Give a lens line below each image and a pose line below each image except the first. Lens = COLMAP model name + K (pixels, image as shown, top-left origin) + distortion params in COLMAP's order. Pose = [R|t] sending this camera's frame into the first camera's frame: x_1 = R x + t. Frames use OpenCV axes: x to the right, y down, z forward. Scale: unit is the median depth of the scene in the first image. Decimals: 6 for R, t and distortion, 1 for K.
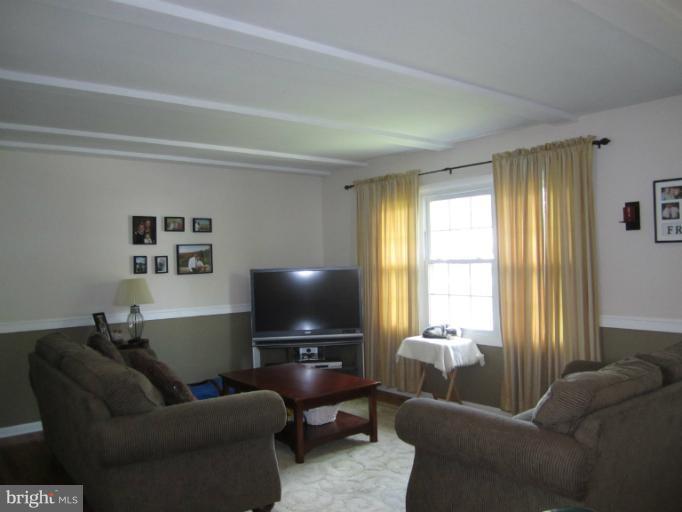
lens RADIAL K [[572.3, 0, 342.6], [0, 572.3, 255.9], [0, 0, 1]] dist [-0.043271, 0.015391]
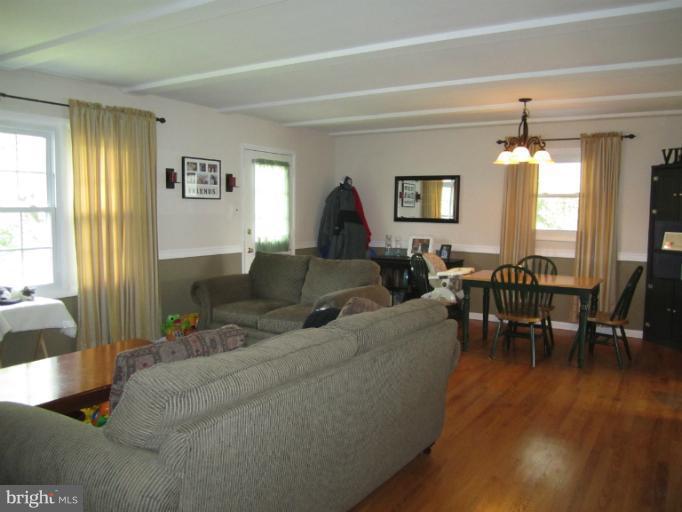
lens RADIAL K [[572.3, 0, 340.7], [0, 572.3, 255.2], [0, 0, 1]] dist [-0.043271, 0.015391]
pose [[-0.328442, -0.055628, 0.942885, -1.103059], [0.000752, 0.998248, 0.059156, 0.041547], [-0.944524, 0.020138, -0.327824, 1.209636]]
